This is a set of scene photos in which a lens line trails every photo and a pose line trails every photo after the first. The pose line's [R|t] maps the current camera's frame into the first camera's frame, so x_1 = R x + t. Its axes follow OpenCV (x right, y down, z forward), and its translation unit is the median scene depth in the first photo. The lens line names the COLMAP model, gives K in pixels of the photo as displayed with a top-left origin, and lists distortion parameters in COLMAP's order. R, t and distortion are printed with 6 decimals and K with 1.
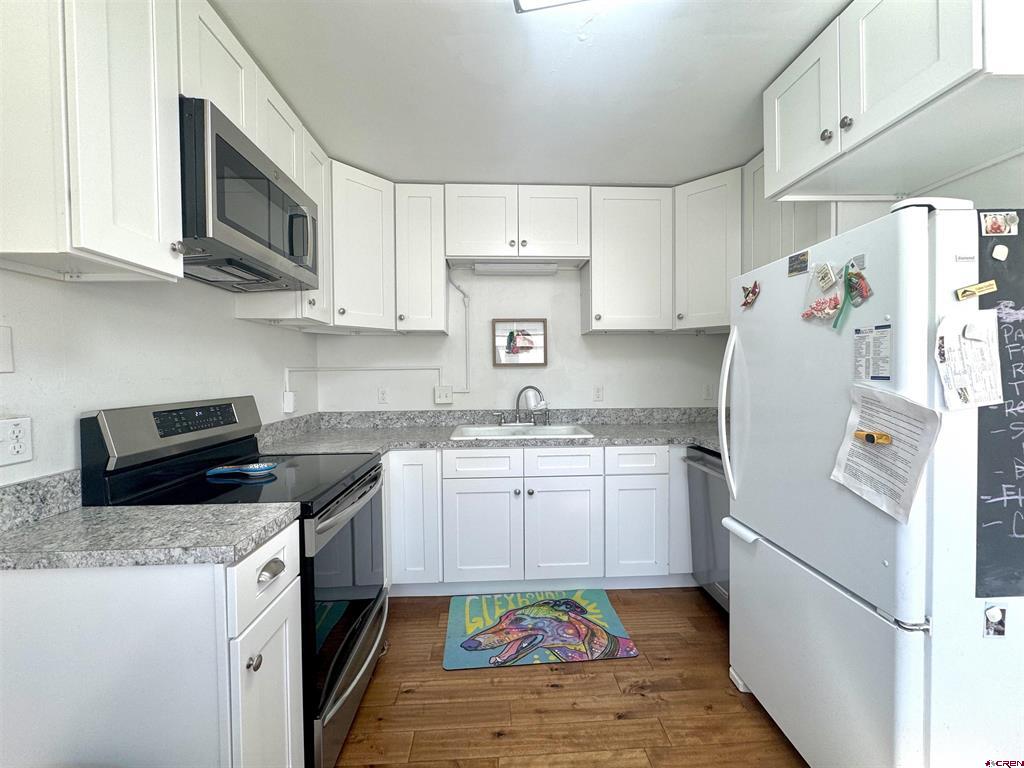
lens RADIAL K [[409.8, 0, 512.6], [0, 409.8, 382.9], [0, 0, 1]] dist [0.000853, 0.000509]
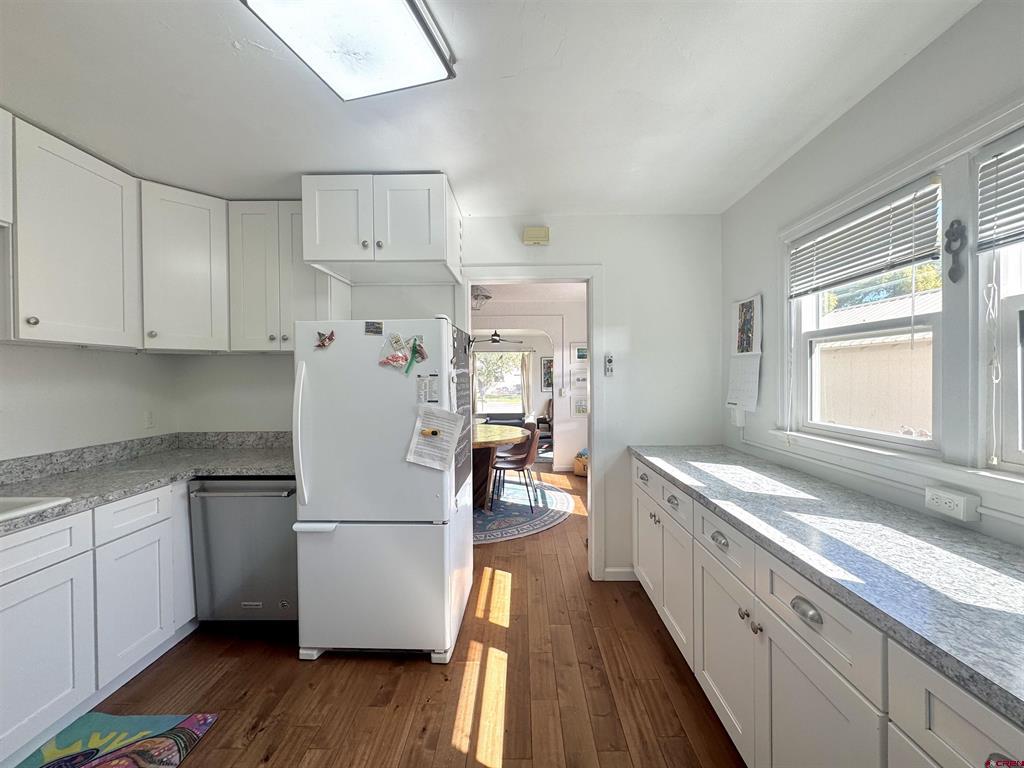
lens RADIAL K [[409.8, 0, 512.6], [0, 409.8, 382.9], [0, 0, 1]] dist [0.000853, 0.000509]
pose [[0.073863, -0.009083, 0.997227, -0.660327], [0.035659, 0.999343, 0.006461, -0.064493], [-0.996631, 0.035083, 0.074138, 0.314566]]
